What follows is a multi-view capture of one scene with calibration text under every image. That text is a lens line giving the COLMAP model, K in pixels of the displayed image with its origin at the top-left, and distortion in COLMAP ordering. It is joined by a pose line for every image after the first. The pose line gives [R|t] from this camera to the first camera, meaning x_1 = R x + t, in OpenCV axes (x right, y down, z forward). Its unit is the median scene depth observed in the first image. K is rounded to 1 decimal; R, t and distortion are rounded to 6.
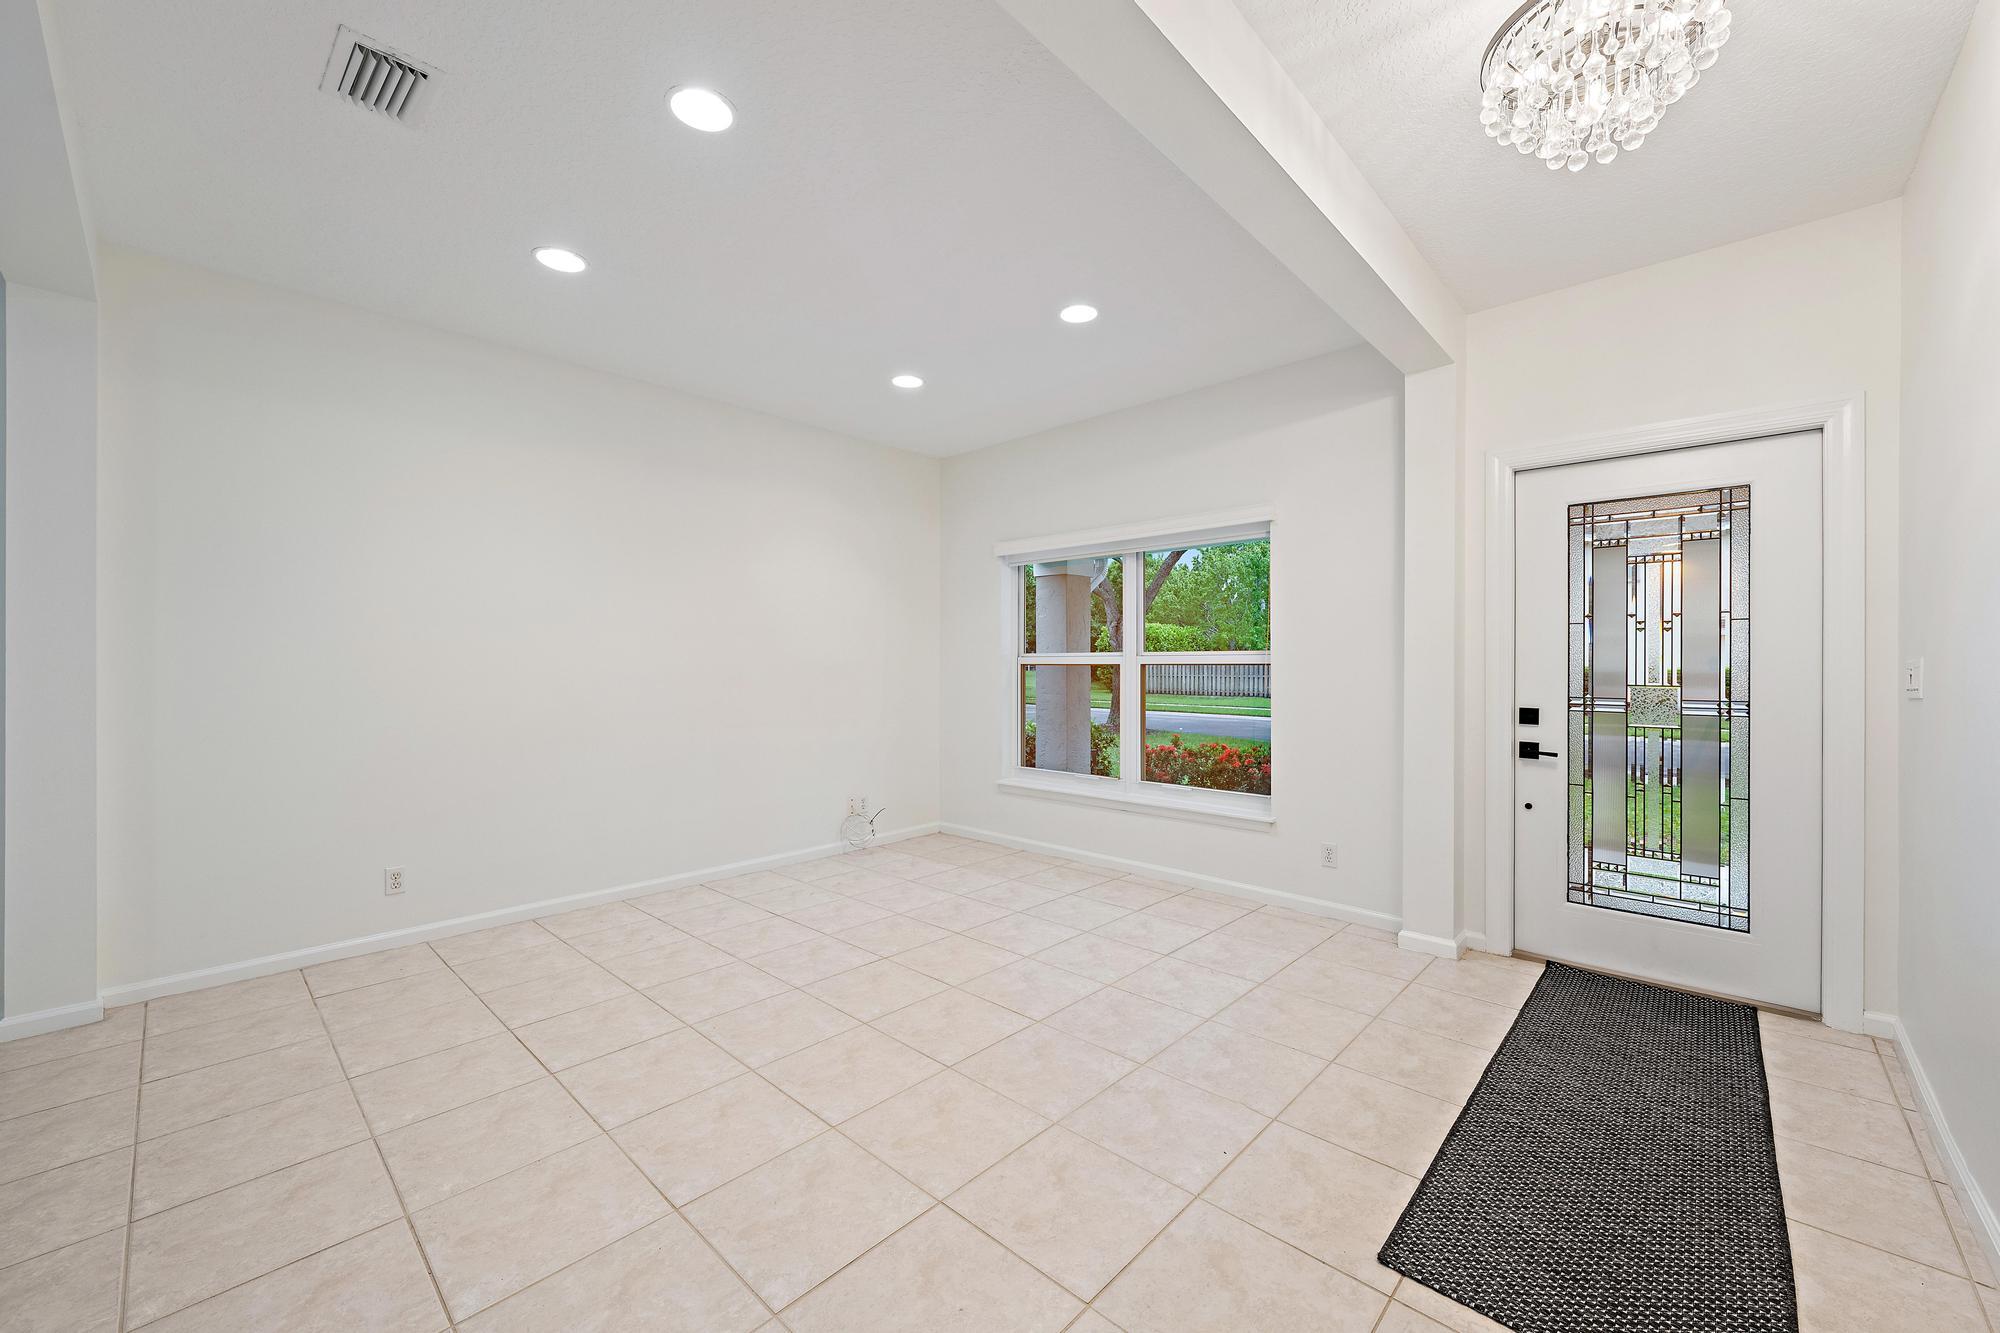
lens RADIAL K [[777.7, 0, 1003.5], [0, 777.7, 675.9], [0, 0, 1]] dist [-0.000629, -0.000085]
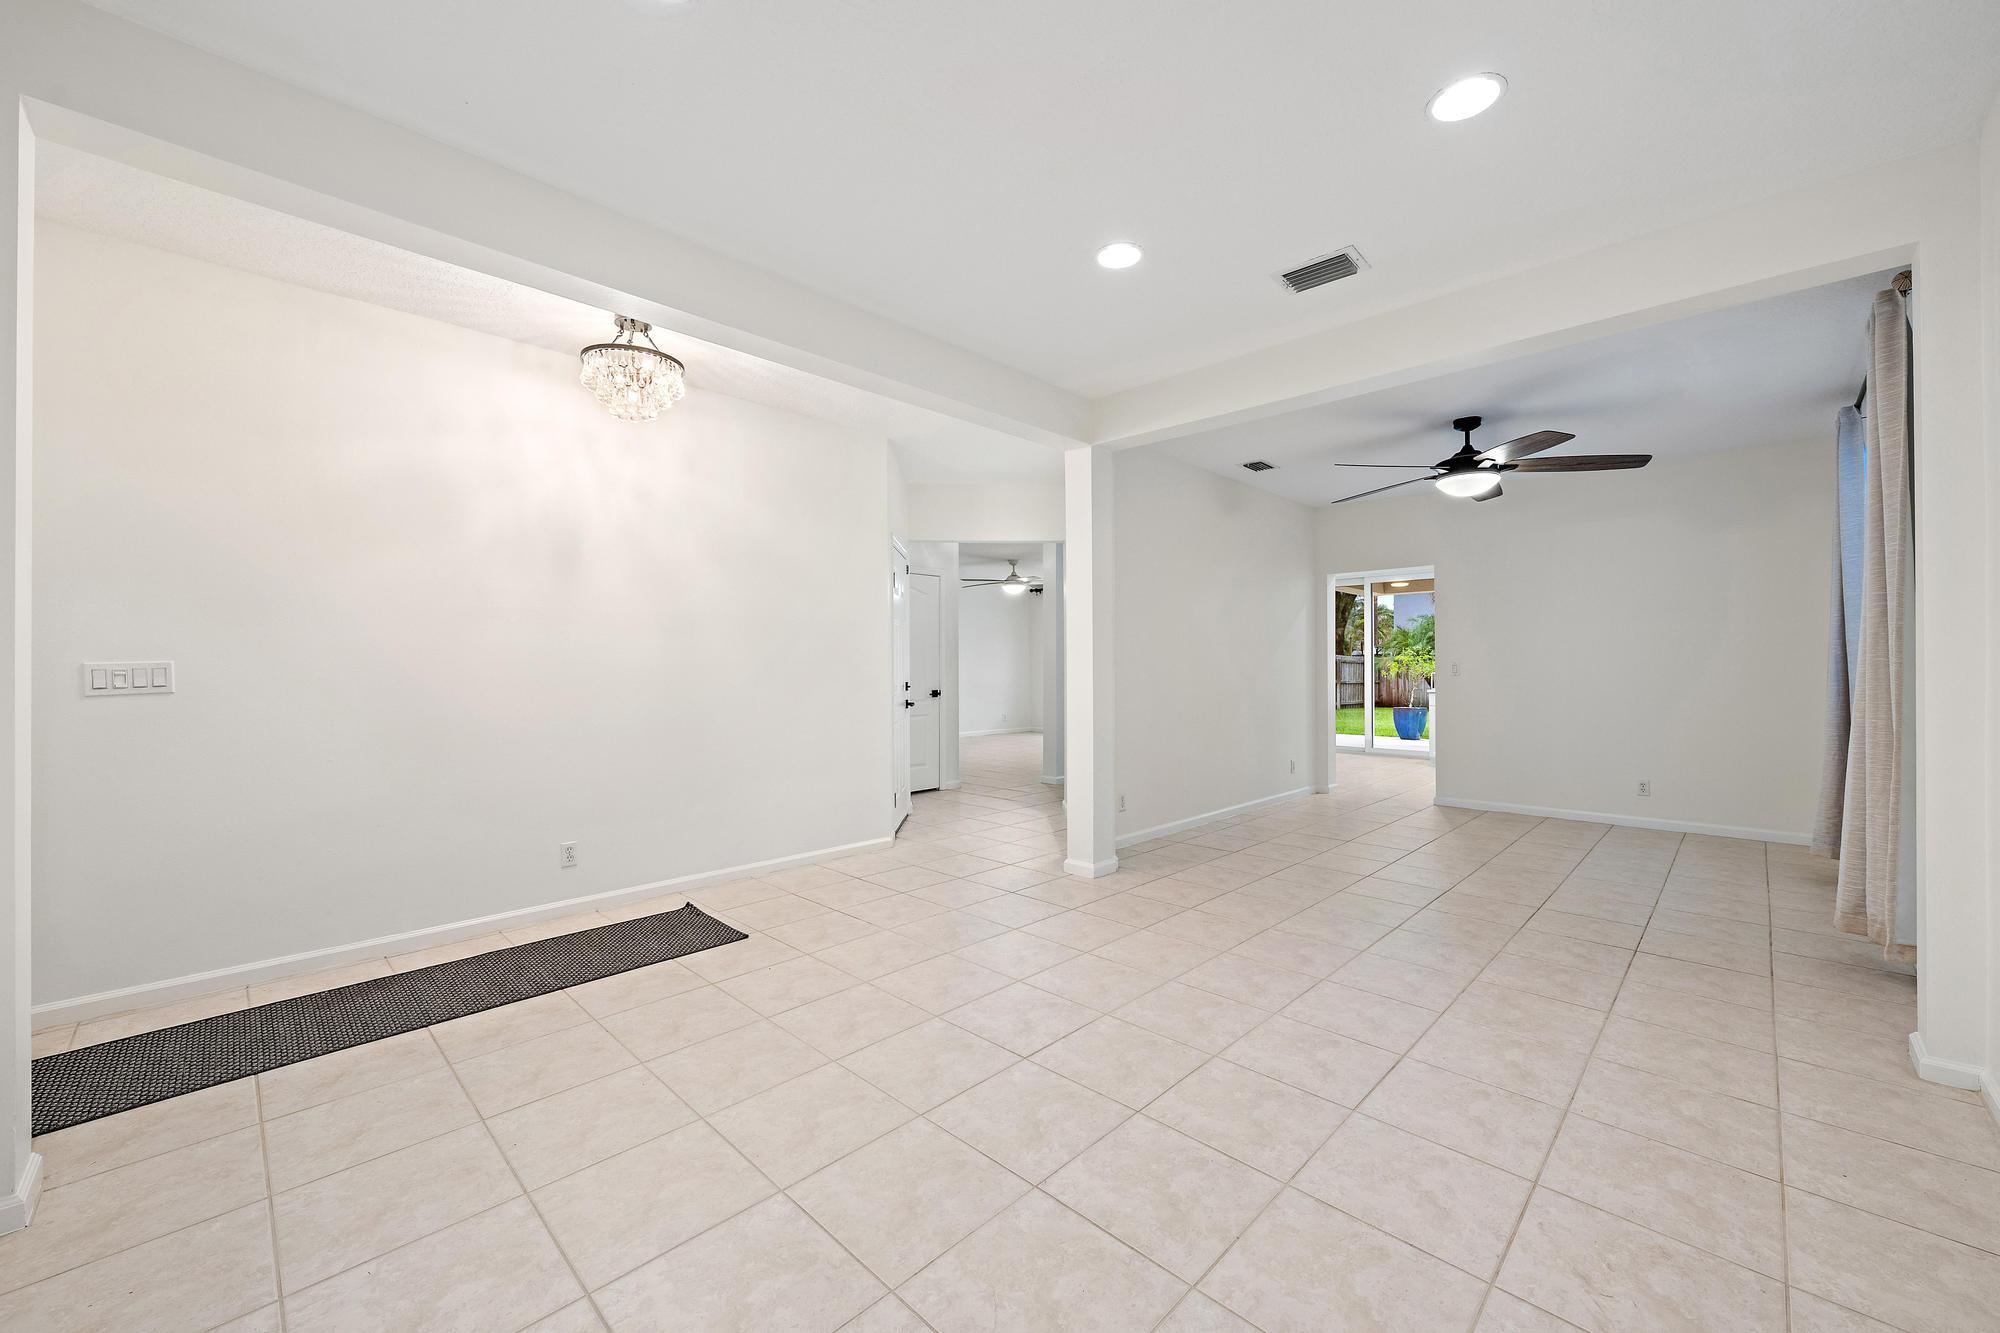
lens RADIAL K [[777.7, 0, 998.6], [0, 777.7, 663.2], [0, 0, 1]] dist [-0.000629, -0.000085]
pose [[-0.999630, 0.002582, 0.027094, -0.200643], [0.002968, 0.999895, 0.014200, -0.034369], [-0.027055, 0.014275, -0.999532, 2.214899]]
